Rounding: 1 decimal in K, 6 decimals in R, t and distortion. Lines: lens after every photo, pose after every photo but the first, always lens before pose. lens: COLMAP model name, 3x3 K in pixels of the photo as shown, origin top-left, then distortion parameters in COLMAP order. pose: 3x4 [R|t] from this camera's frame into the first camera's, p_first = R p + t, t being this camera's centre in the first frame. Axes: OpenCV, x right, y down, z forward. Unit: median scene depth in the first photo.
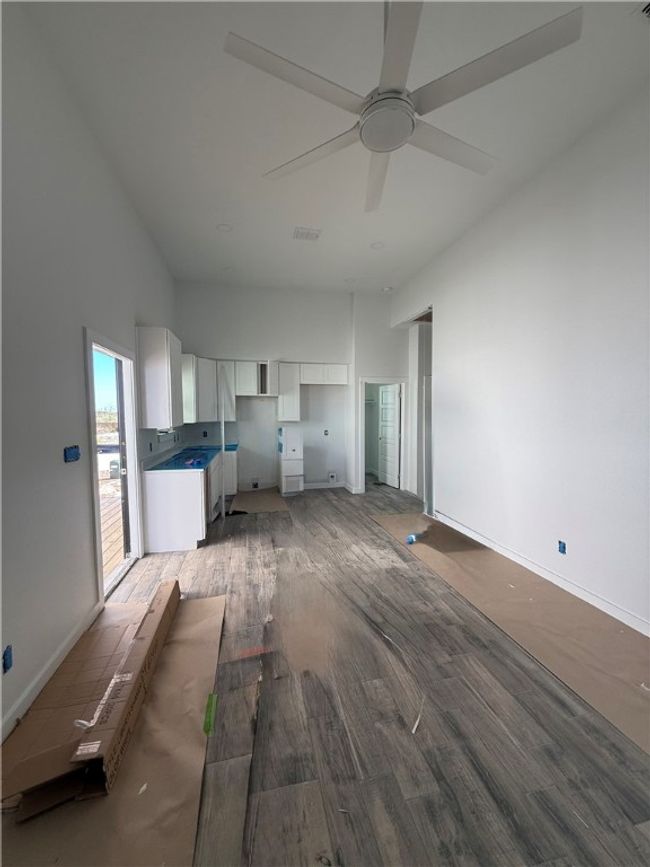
lens RADIAL K [[348.3, 0, 325.5], [0, 348.3, 434.3], [0, 0, 1]] dist [0.002346, 0.000096]
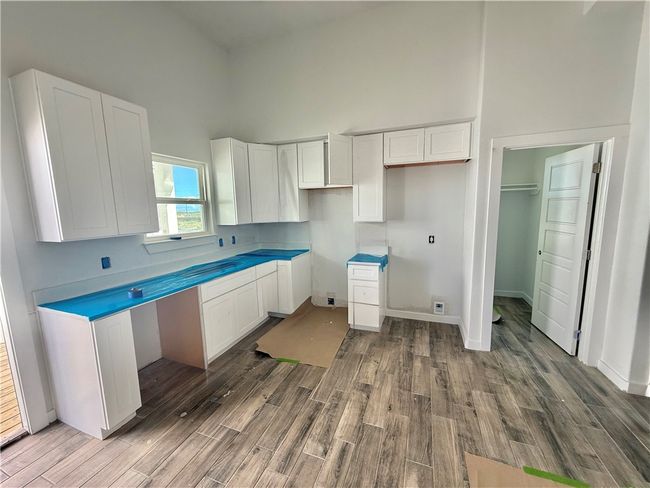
lens RADIAL K [[260.8, 0, 323.1], [0, 260.8, 243.6], [0, 0, 1]] dist [-0.000860, 0.000829]
pose [[0.831640, 0.059476, -0.552121, 0.112709], [-0.017419, 0.996553, 0.081113, -0.035445], [0.555041, -0.057839, 0.829809, 0.523930]]
